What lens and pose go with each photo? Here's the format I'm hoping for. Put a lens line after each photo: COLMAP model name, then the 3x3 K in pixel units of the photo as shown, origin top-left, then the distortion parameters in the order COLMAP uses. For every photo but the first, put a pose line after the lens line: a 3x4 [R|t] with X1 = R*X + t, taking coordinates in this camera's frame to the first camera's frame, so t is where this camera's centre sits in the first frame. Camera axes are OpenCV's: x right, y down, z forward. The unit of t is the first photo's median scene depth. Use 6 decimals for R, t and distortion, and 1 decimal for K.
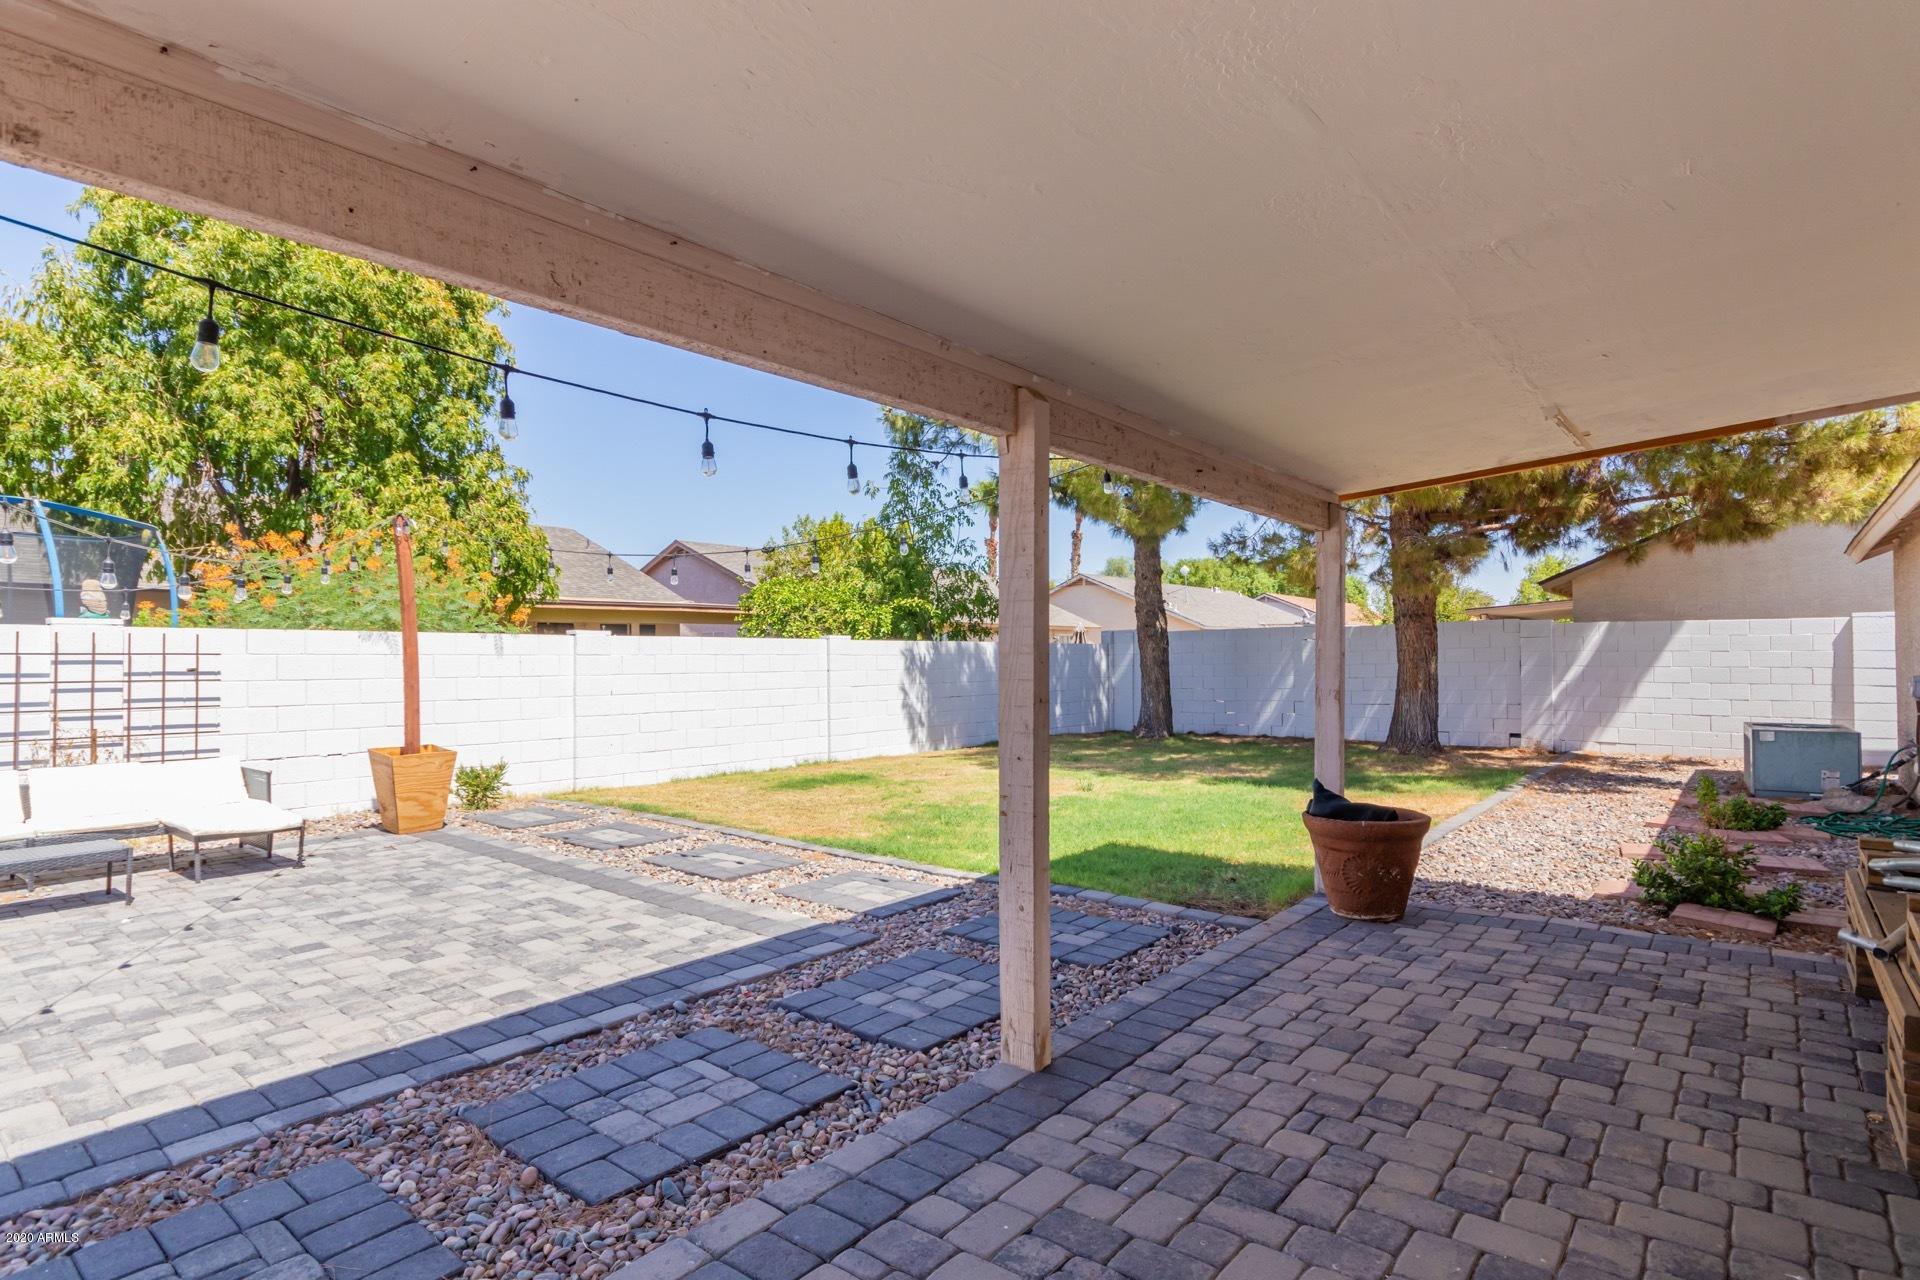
lens RADIAL K [[974.4, 0, 960.0], [0, 974.4, 640.0], [0, 0, 1]] dist [-0.004904, -0.000879]
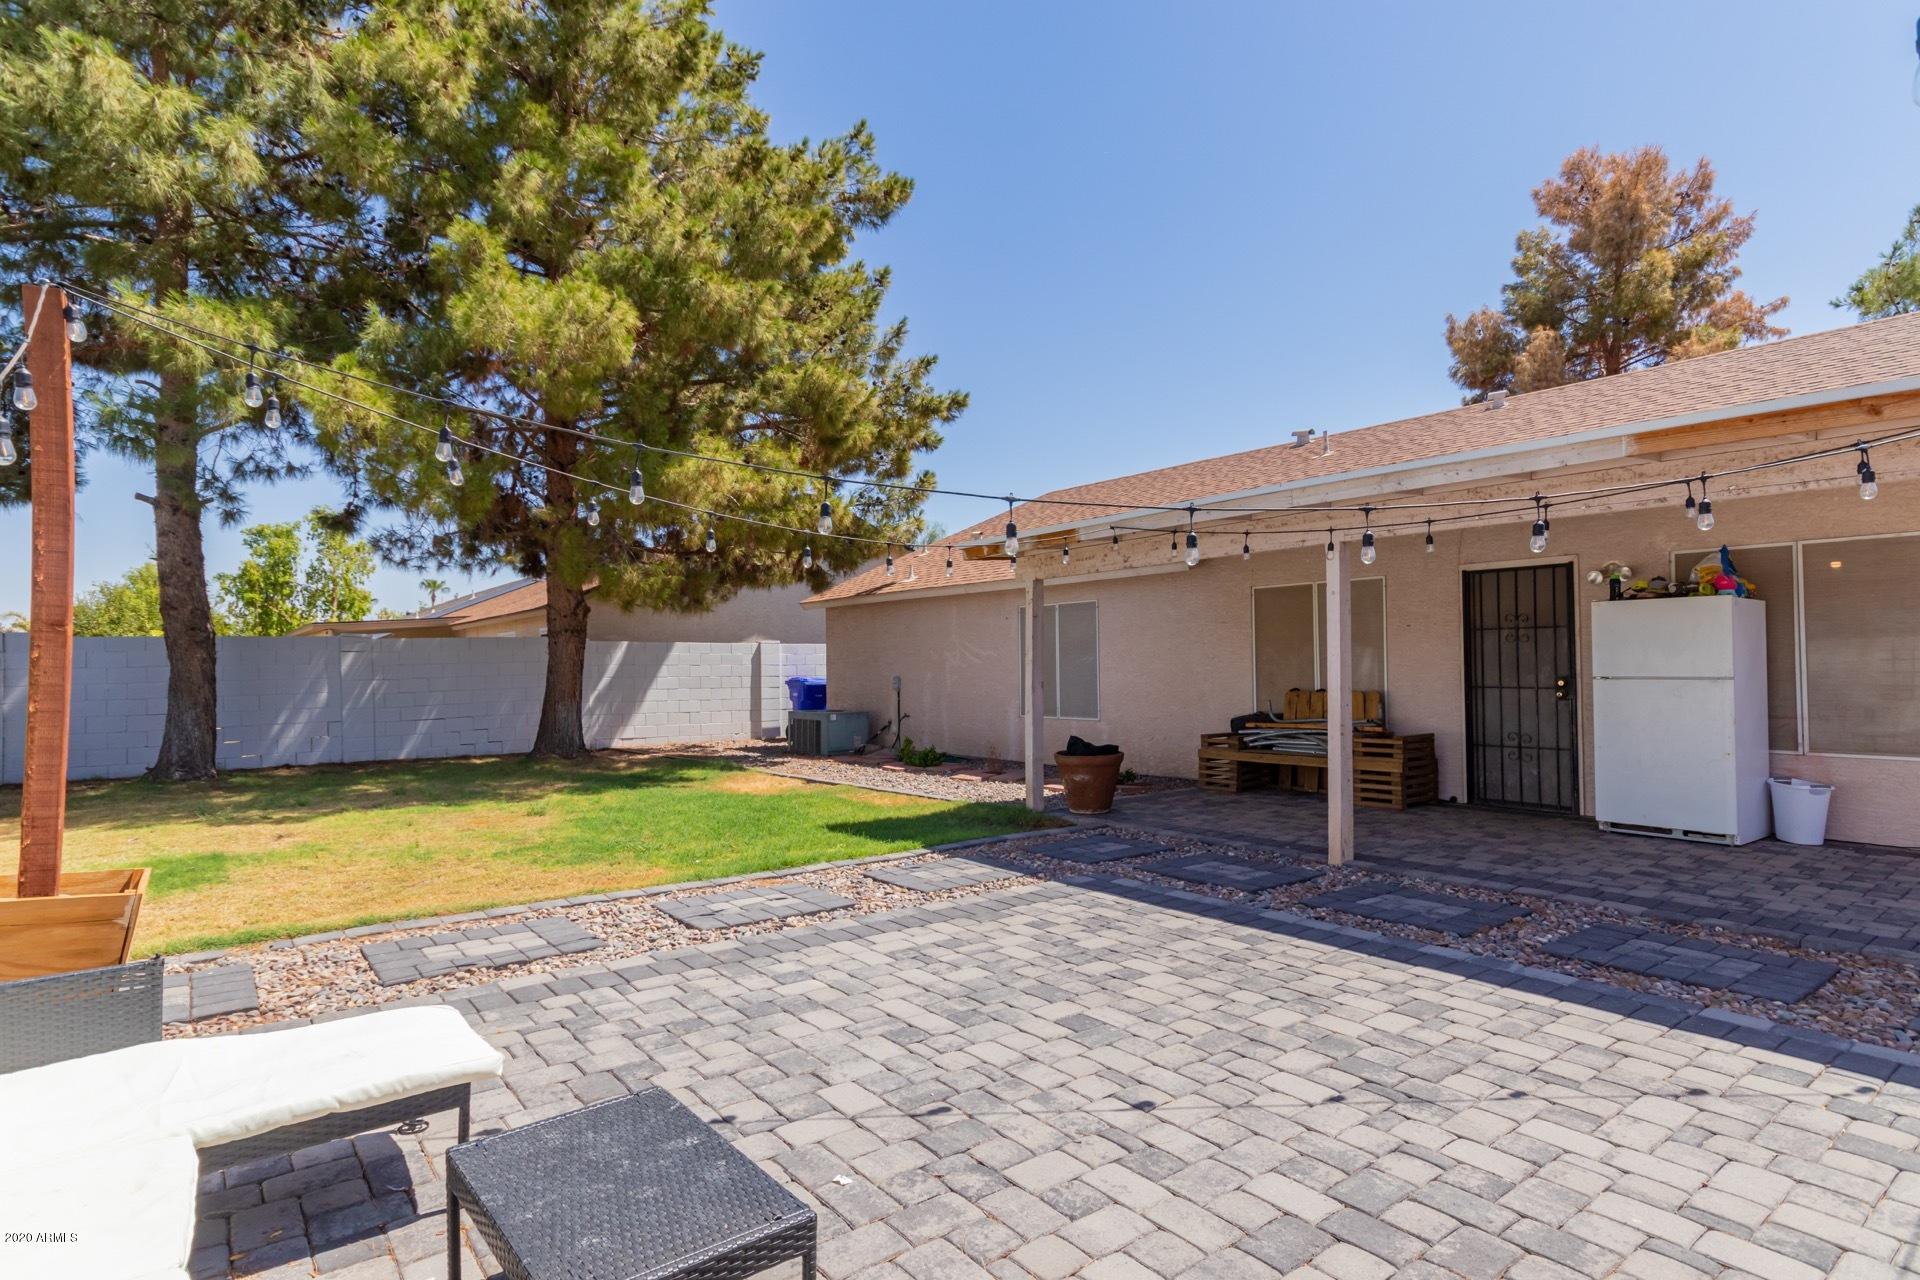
lens RADIAL K [[996.1, 0, 962.5], [0, 996.1, 671.6], [0, 0, 1]] dist [-0.000597, 0.000102]
pose [[0.227474, -0.000150, 0.973784, -1.623932], [-0.010633, 0.999940, 0.002637, 0.041237], [-0.973726, -0.010954, 0.227459, 1.013785]]
